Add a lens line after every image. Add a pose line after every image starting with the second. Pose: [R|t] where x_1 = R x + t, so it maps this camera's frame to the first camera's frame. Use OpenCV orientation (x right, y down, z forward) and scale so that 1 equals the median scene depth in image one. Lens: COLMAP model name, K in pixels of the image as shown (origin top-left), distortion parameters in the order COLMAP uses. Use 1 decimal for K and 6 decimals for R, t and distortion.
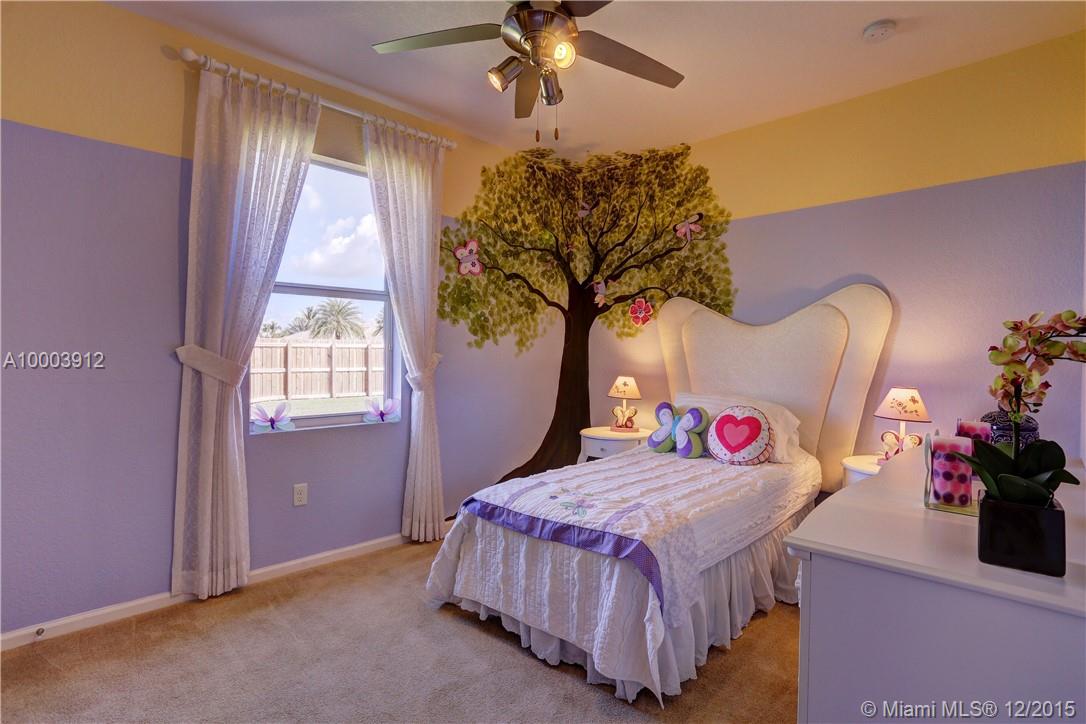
lens RADIAL K [[532.2, 0, 543.0], [0, 532.2, 362.0], [0, 0, 1]] dist [-0.080267, 0.041328]
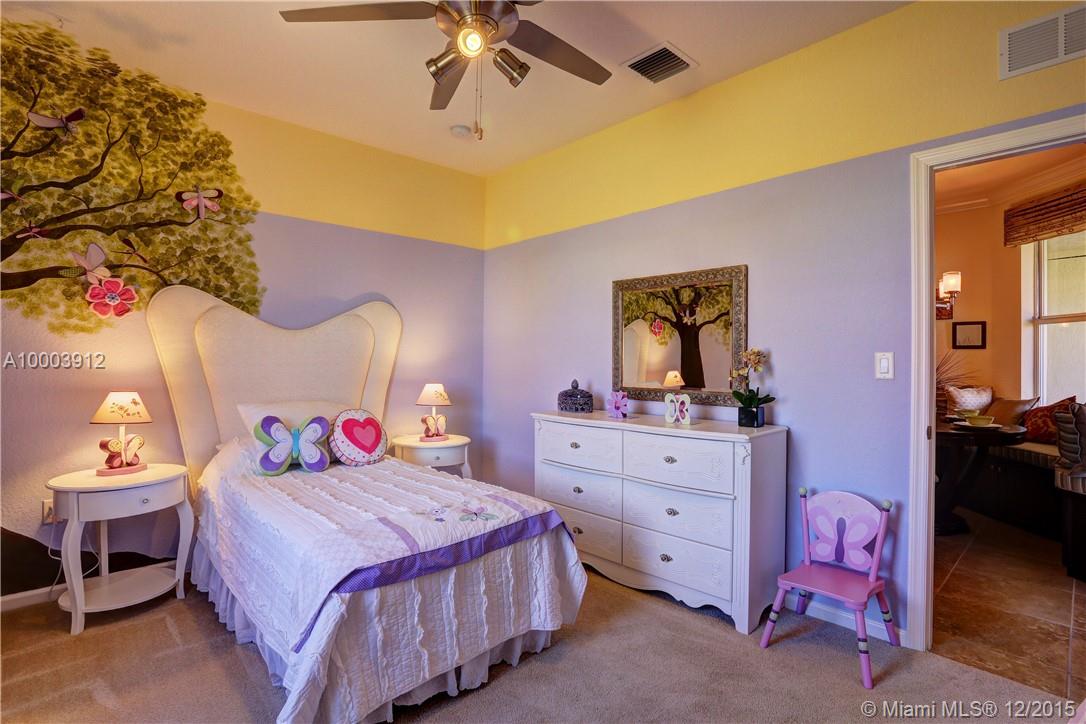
lens RADIAL K [[532.2, 0, 543.0], [0, 532.2, 362.0], [0, 0, 1]] dist [-0.080267, 0.041328]
pose [[0.043946, -0.011829, 0.998964, -0.495039], [0.011715, 0.999867, 0.011324, -0.012538], [-0.998965, 0.011205, 0.044079, 0.446611]]
